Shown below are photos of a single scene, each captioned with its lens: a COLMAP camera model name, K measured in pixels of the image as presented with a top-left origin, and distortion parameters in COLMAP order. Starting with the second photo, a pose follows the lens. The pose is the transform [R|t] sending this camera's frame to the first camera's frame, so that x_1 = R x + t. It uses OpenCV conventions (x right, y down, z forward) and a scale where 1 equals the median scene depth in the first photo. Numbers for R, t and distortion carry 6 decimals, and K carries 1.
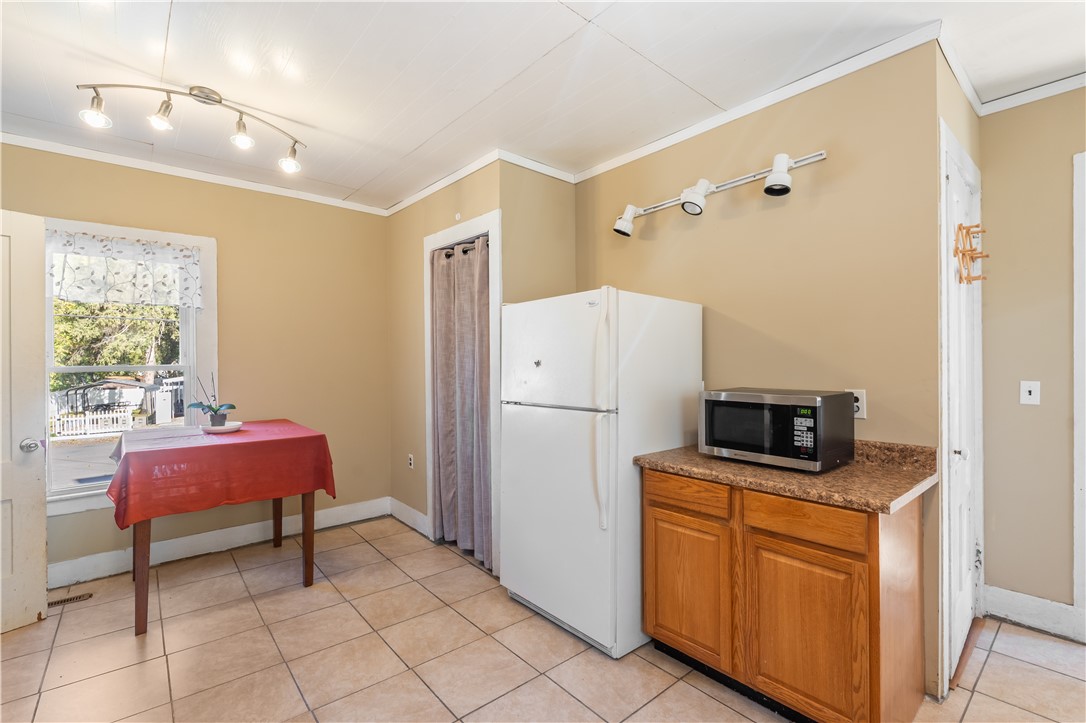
lens RADIAL K [[486.6, 0, 543.1], [0, 486.6, 357.1], [0, 0, 1]] dist [0.000866, -0.000508]
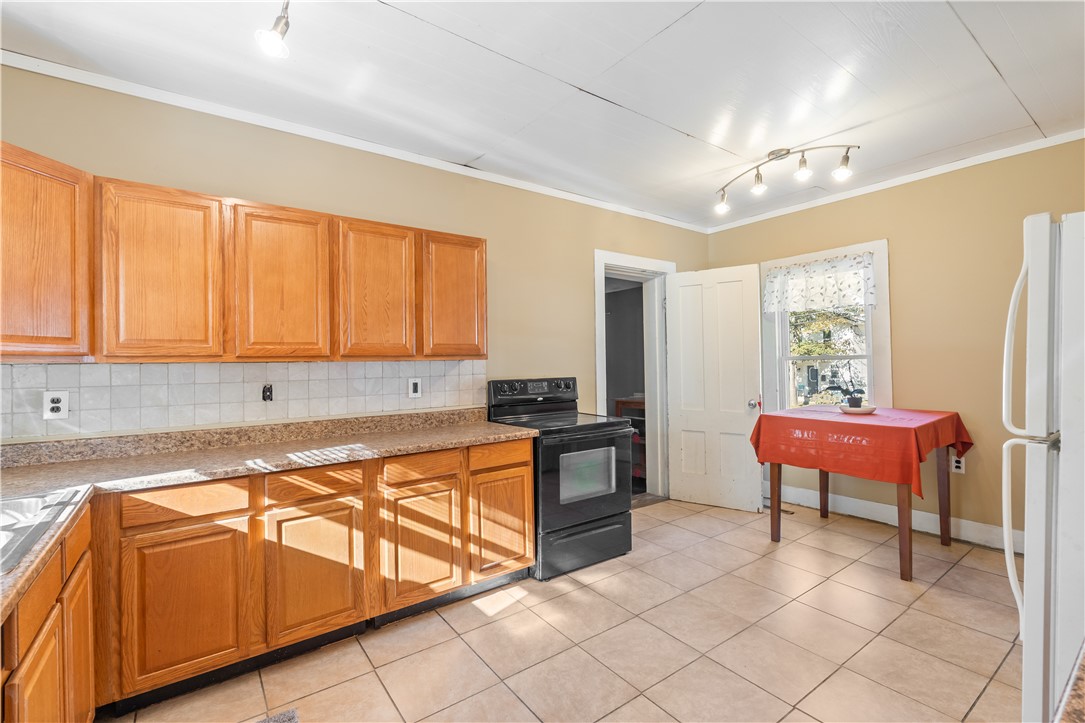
lens RADIAL K [[486.2, 0, 543.9], [0, 486.2, 354.7], [0, 0, 1]] dist [0.000866, -0.000508]
pose [[-0.065997, 0.001930, -0.997818, 0.540365], [0.025614, 0.999672, 0.000239, -0.004341], [0.997491, -0.025543, -0.066025, 0.343621]]
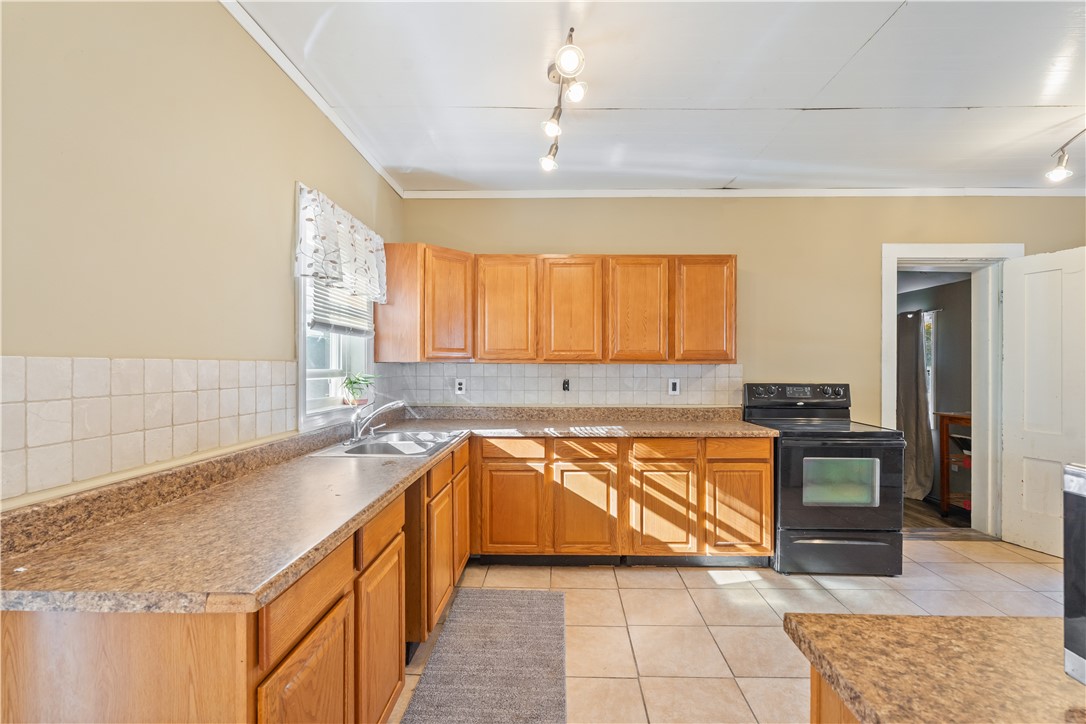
lens RADIAL K [[486.6, 0, 543.4], [0, 486.6, 364.0], [0, 0, 1]] dist [0.000866, -0.000508]
pose [[-0.665573, 0.009800, -0.746269, 0.673687], [0.014809, 0.999890, -0.000077, -0.003494], [0.746186, -0.011102, -0.665645, 0.582873]]
